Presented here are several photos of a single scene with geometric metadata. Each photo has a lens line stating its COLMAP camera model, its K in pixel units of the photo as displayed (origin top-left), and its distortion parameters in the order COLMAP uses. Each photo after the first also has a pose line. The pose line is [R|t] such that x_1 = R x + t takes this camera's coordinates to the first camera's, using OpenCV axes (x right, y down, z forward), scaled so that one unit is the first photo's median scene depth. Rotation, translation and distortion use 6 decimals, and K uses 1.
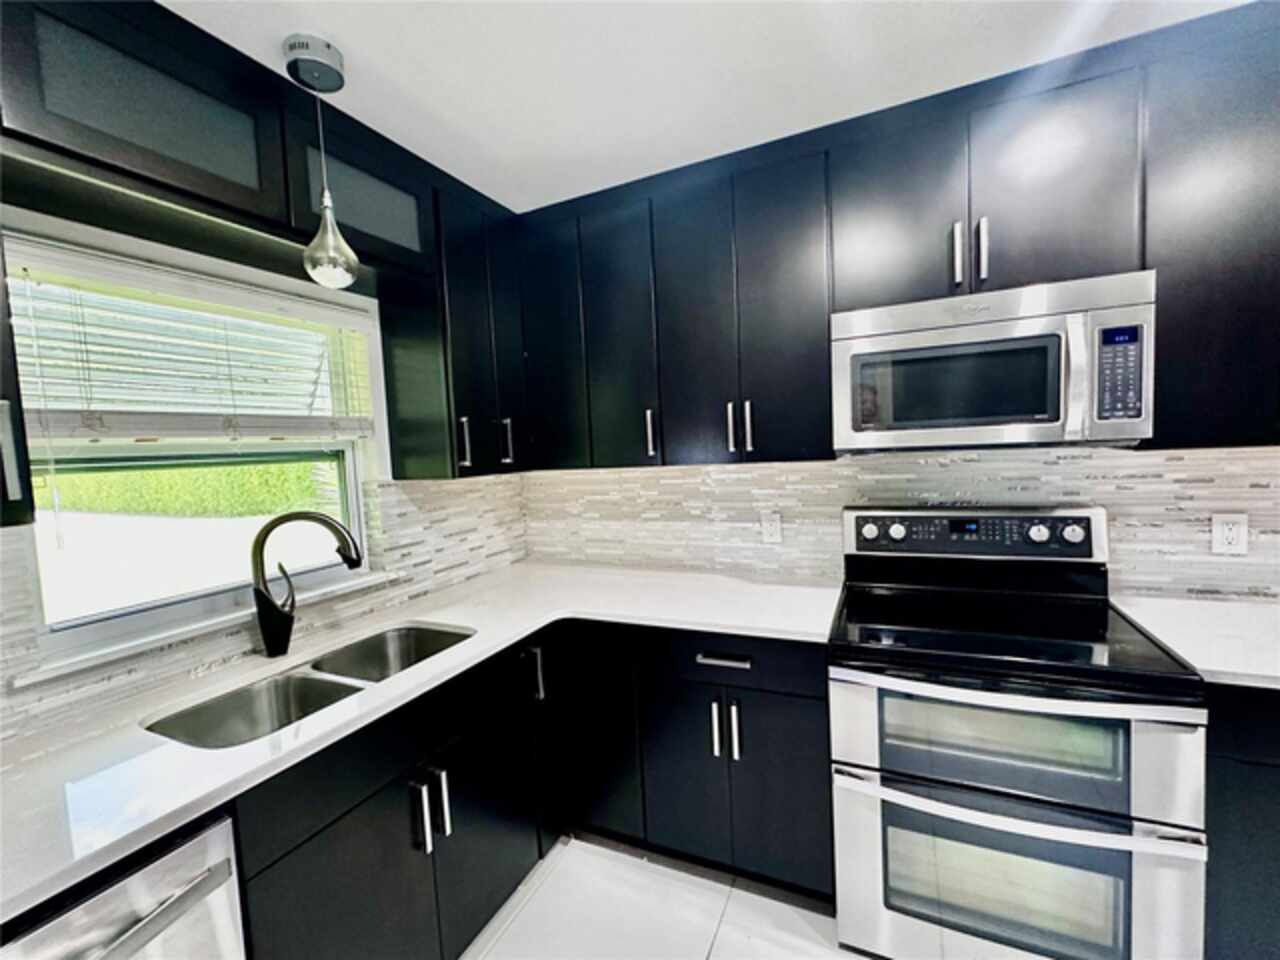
lens RADIAL K [[539.0, 0, 640.4], [0, 539.0, 479.8], [0, 0, 1]] dist [0.000188, 0.000055]
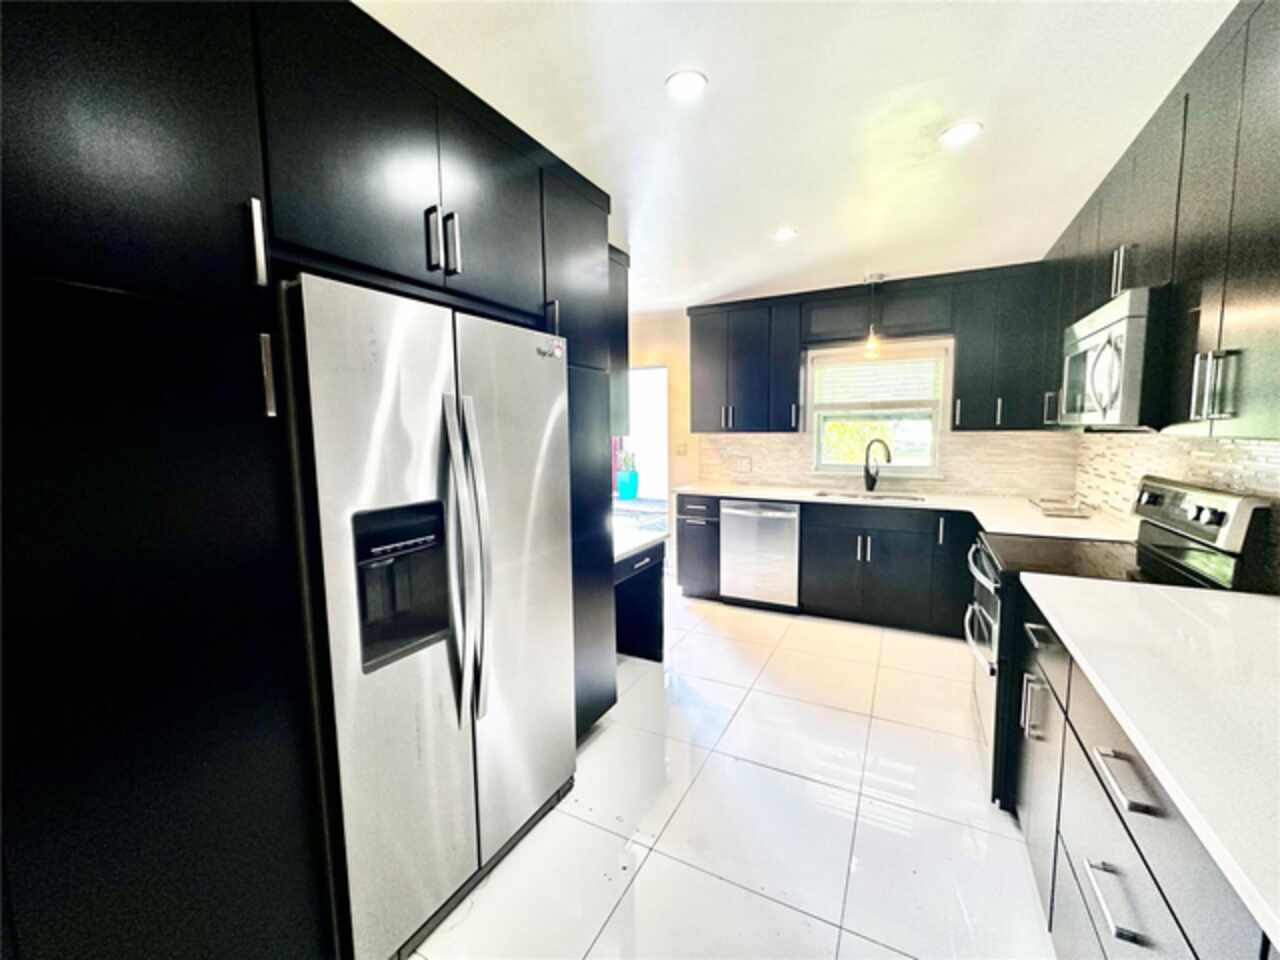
lens RADIAL K [[515.2, 0, 640.1], [0, 515.2, 482.5], [0, 0, 1]] dist [-0.001801, 0.001819]
pose [[-0.048317, 0.157216, -0.986382, 1.617318], [-0.048257, 0.986014, 0.159521, -0.064048], [0.997666, 0.055307, -0.040054, -0.043719]]
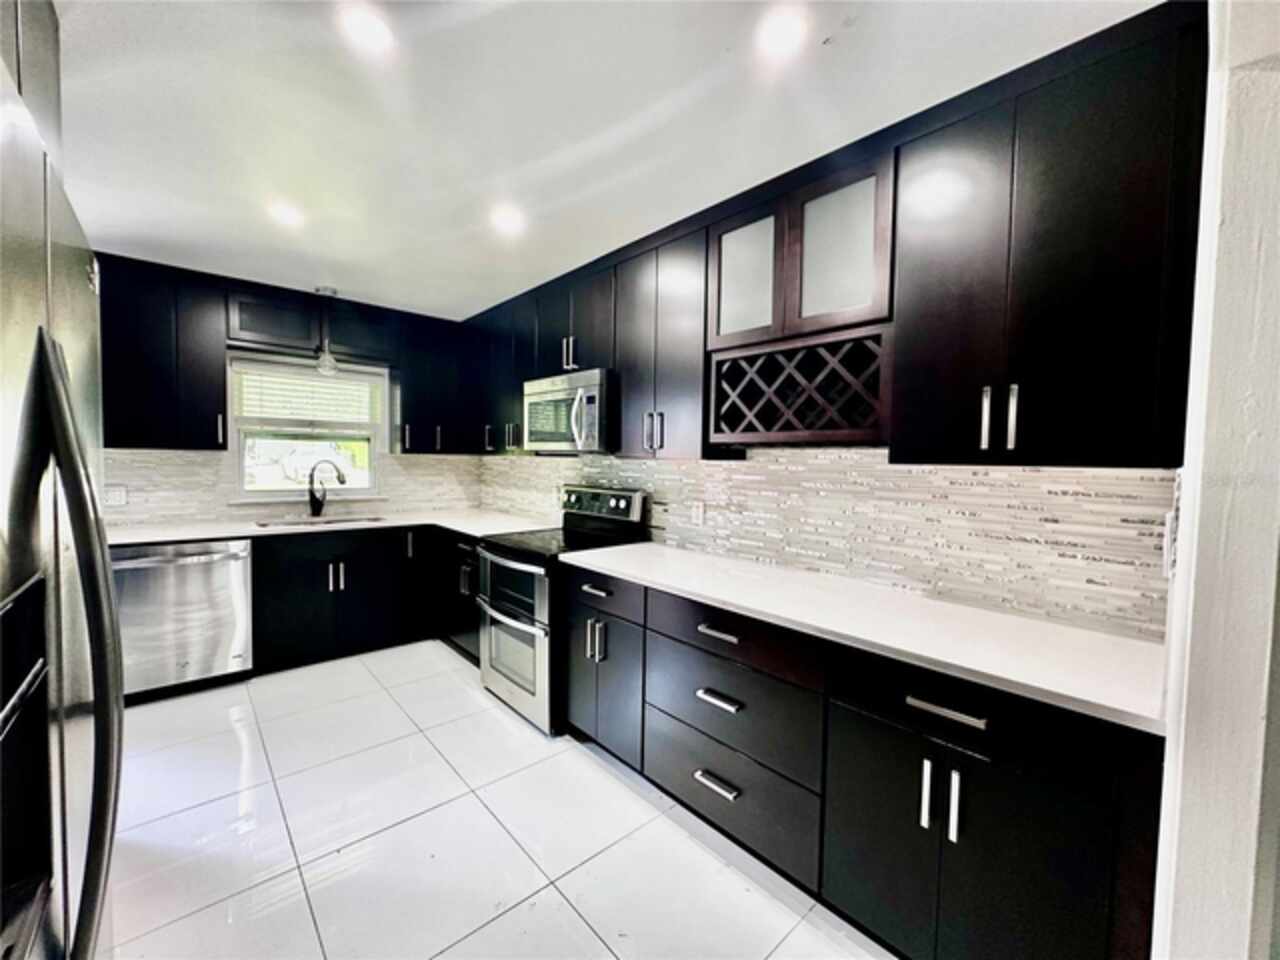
lens RADIAL K [[515.2, 0, 639.1], [0, 515.2, 481.9], [0, 0, 1]] dist [-0.001801, 0.001819]
pose [[0.914938, 0.088066, -0.393870, 1.360301], [-0.092122, 0.995710, 0.008636, 0.004557], [0.392941, 0.028383, 0.919126, -0.513379]]
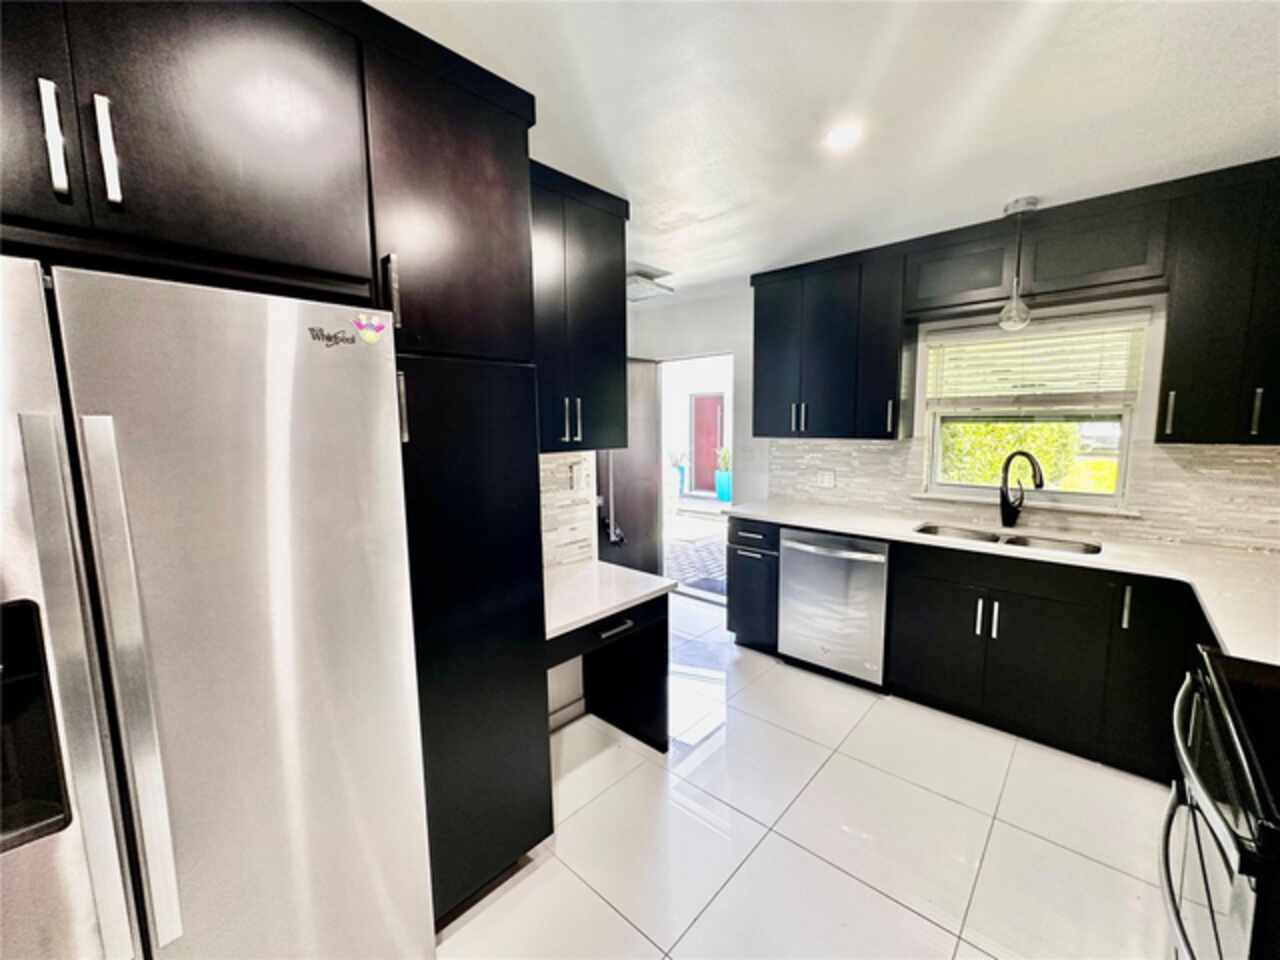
lens RADIAL K [[515.2, 0, 640.1], [0, 515.2, 482.8], [0, 0, 1]] dist [-0.001801, 0.001819]
pose [[-0.297009, 0.171520, -0.939344, 1.124598], [-0.031924, 0.981402, 0.189293, -0.099404], [0.954341, 0.086209, -0.286010, 0.239120]]
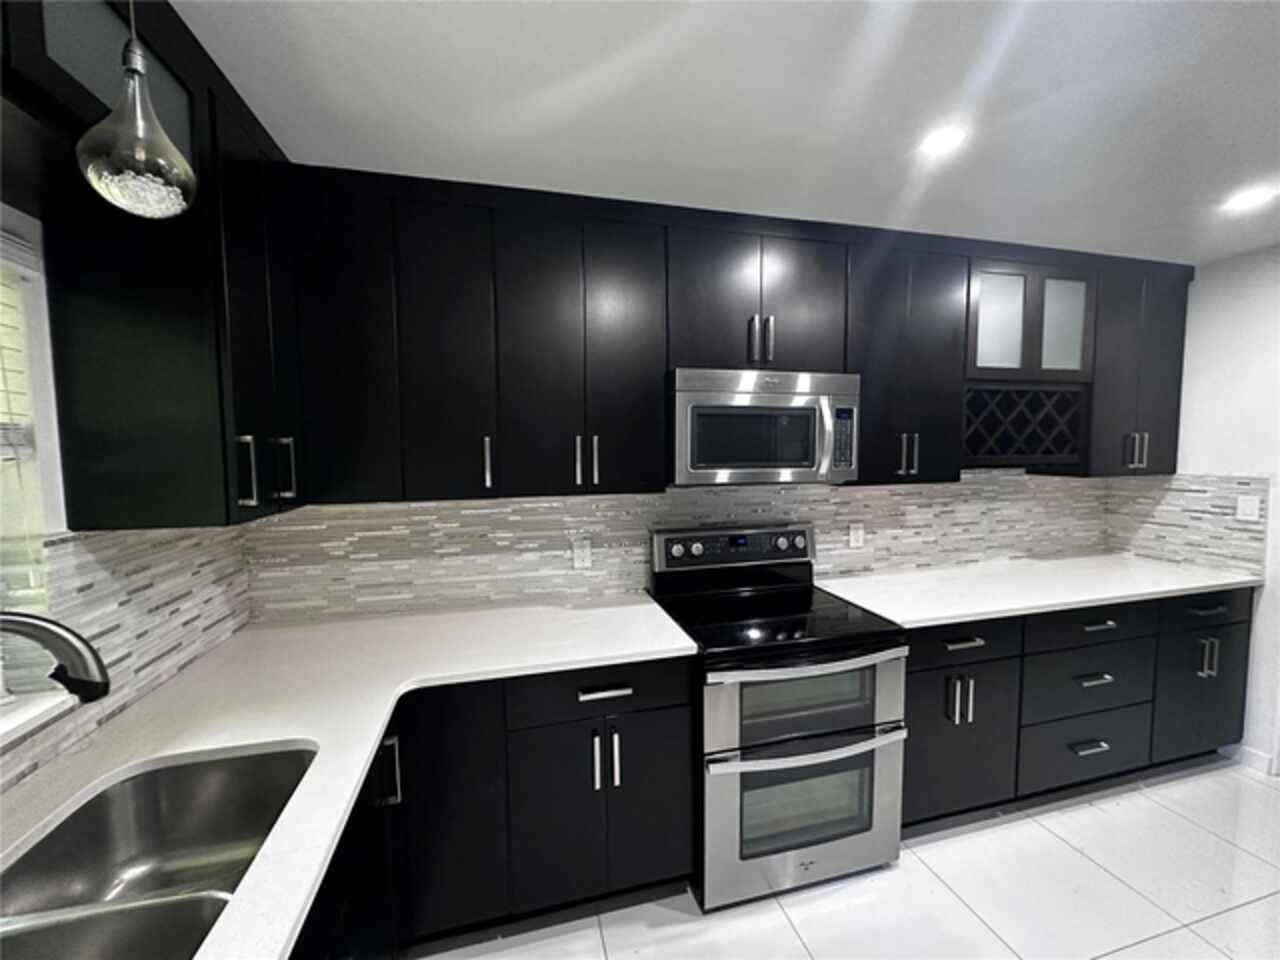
lens RADIAL K [[515.2, 0, 640.5], [0, 515.2, 479.8], [0, 0, 1]] dist [-0.001801, 0.001819]
pose [[0.768720, 0.002627, 0.639580, -0.371613], [0.010947, 0.999791, -0.017264, -0.043079], [-0.639492, 0.020272, 0.768531, 0.178451]]
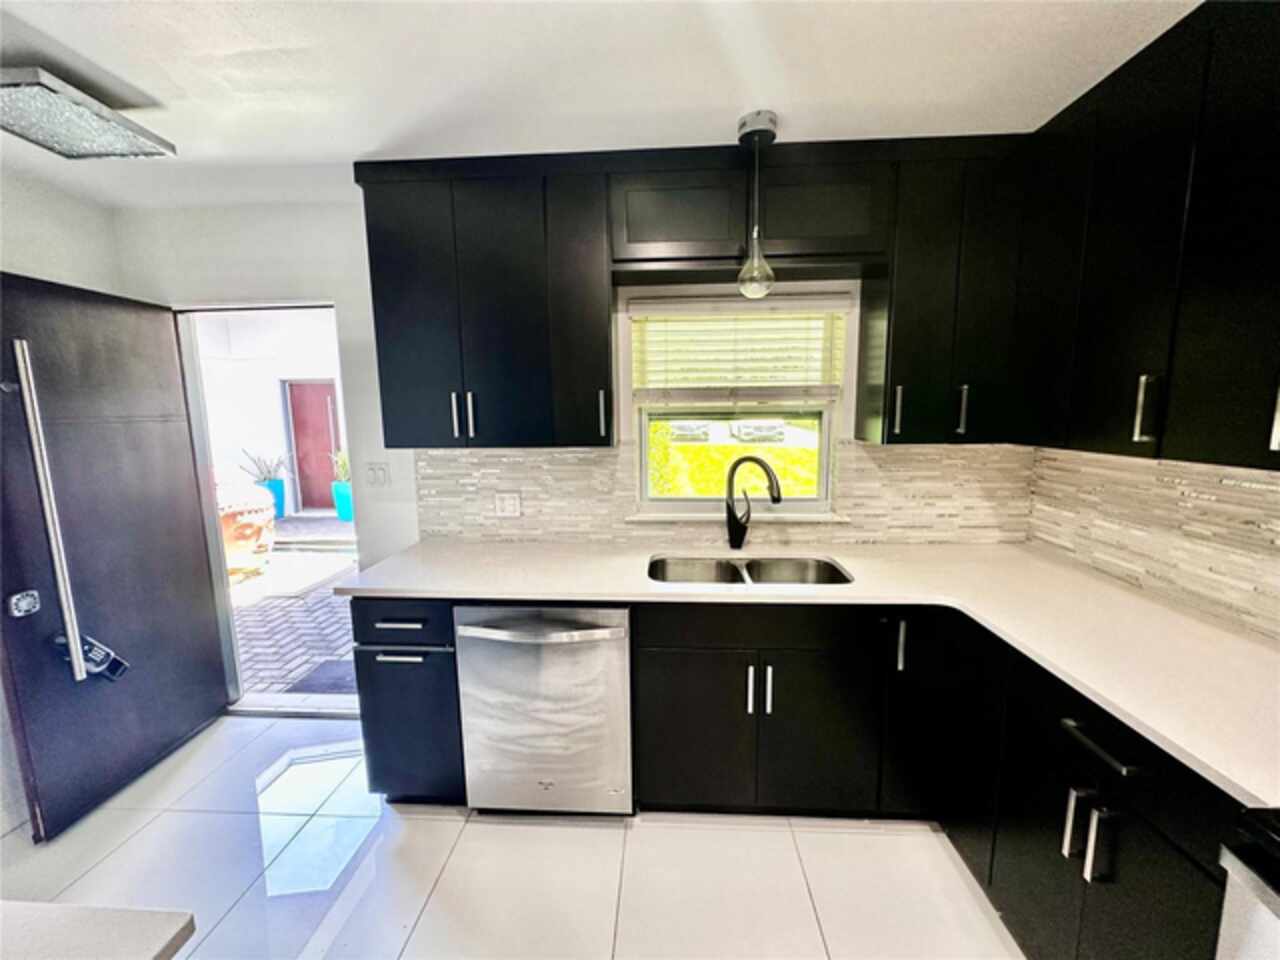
lens RADIAL K [[515.2, 0, 640.8], [0, 515.2, 480.0], [0, 0, 1]] dist [-0.001801, 0.001819]
pose [[0.370476, 0.174162, -0.912368, 0.434140], [-0.065203, 0.984717, 0.161497, -0.067794], [0.926551, -0.000341, 0.376170, 0.171724]]
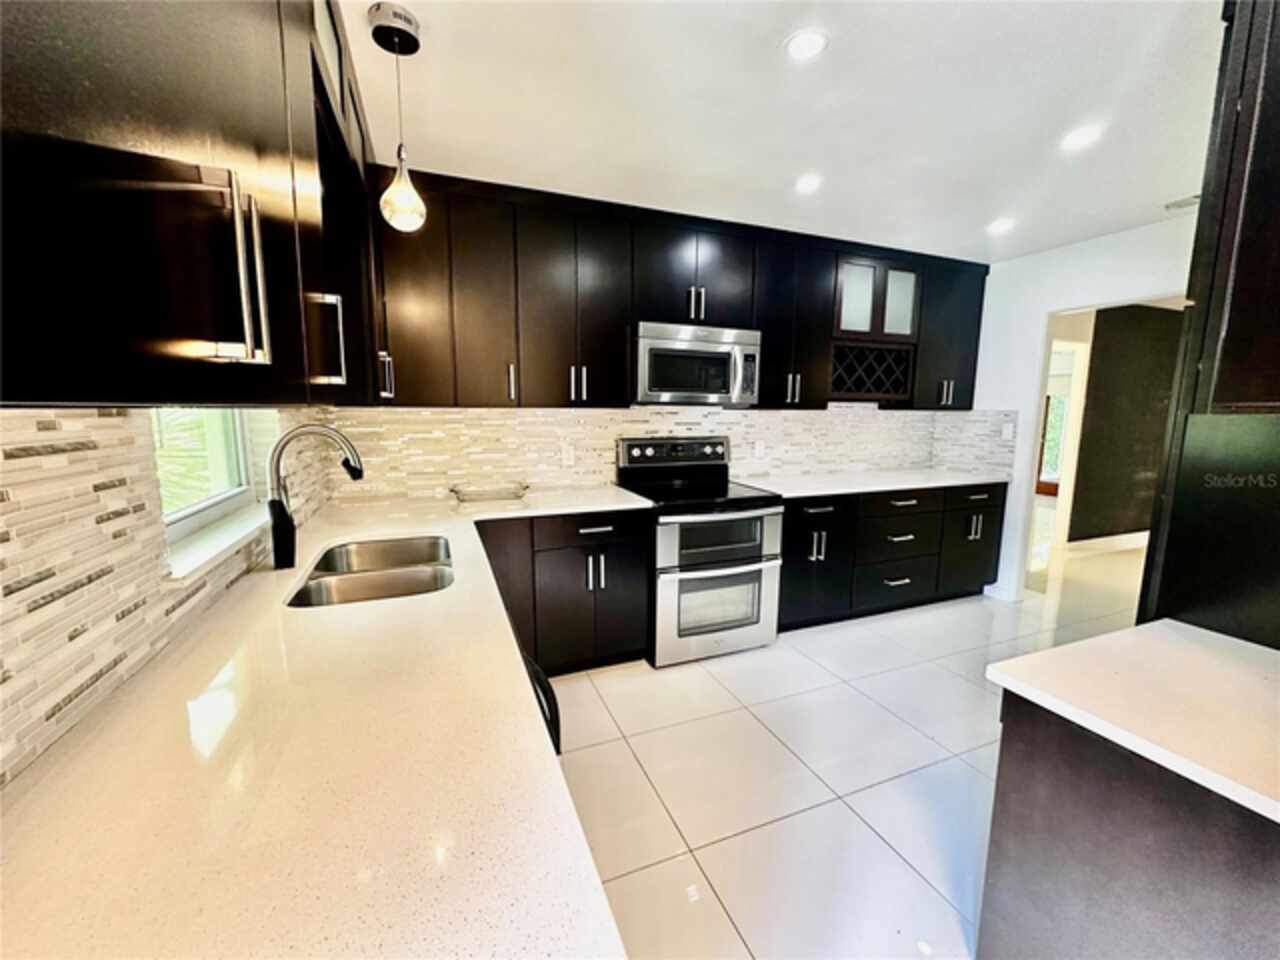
lens RADIAL K [[515.2, 0, 639.9], [0, 515.2, 481.3], [0, 0, 1]] dist [-0.001801, 0.001819]
pose [[0.680304, -0.046228, 0.731471, -0.775405], [0.005142, 0.998285, 0.058307, 0.093306], [-0.732912, -0.035905, 0.679375, -0.119804]]
